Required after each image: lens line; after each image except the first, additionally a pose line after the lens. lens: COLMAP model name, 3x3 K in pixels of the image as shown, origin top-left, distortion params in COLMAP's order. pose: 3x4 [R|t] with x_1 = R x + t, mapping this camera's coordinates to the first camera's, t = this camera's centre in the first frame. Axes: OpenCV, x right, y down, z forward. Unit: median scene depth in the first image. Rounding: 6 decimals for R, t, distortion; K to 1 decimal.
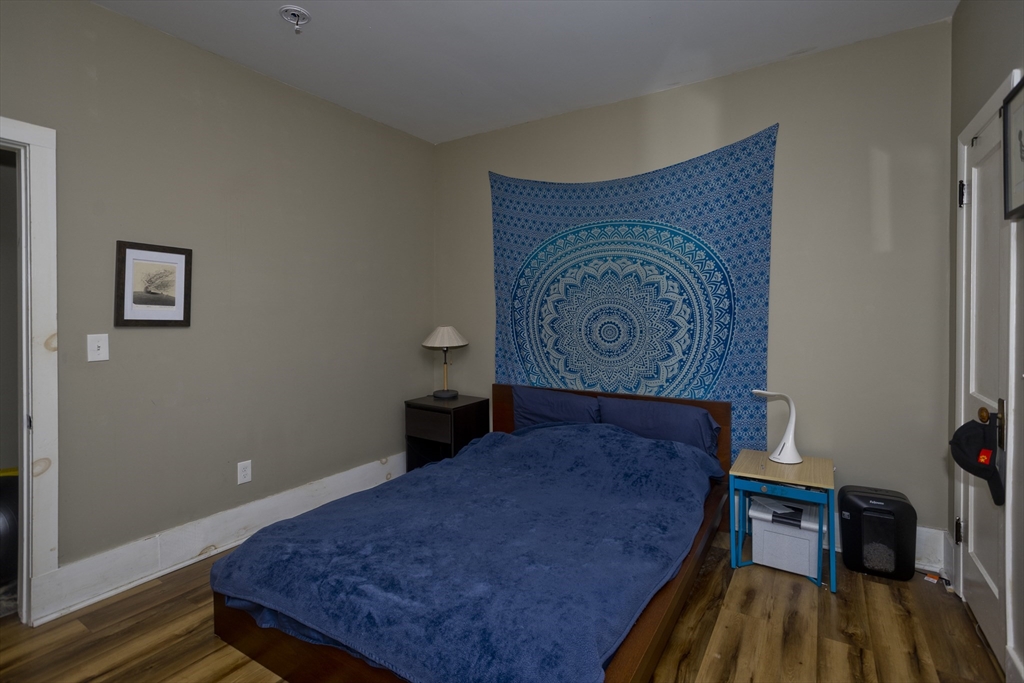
lens RADIAL K [[497.8, 0, 492.4], [0, 497.8, 314.9], [0, 0, 1]] dist [-0.049995, 0.024070]
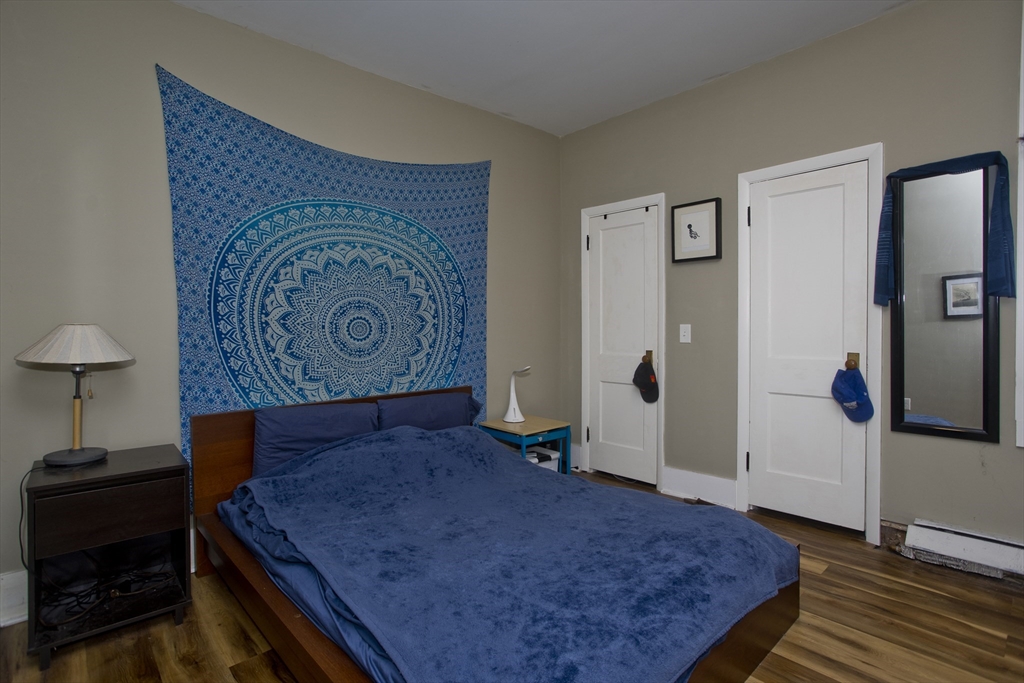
lens RADIAL K [[524.7, 0, 515.9], [0, 524.7, 330.7], [0, 0, 1]] dist [-0.048038, 0.029034]
pose [[0.241930, -0.009426, 0.970248, -0.599569], [0.009112, 0.999931, 0.007442, 0.033966], [-0.970251, 0.007040, 0.241999, 0.510763]]
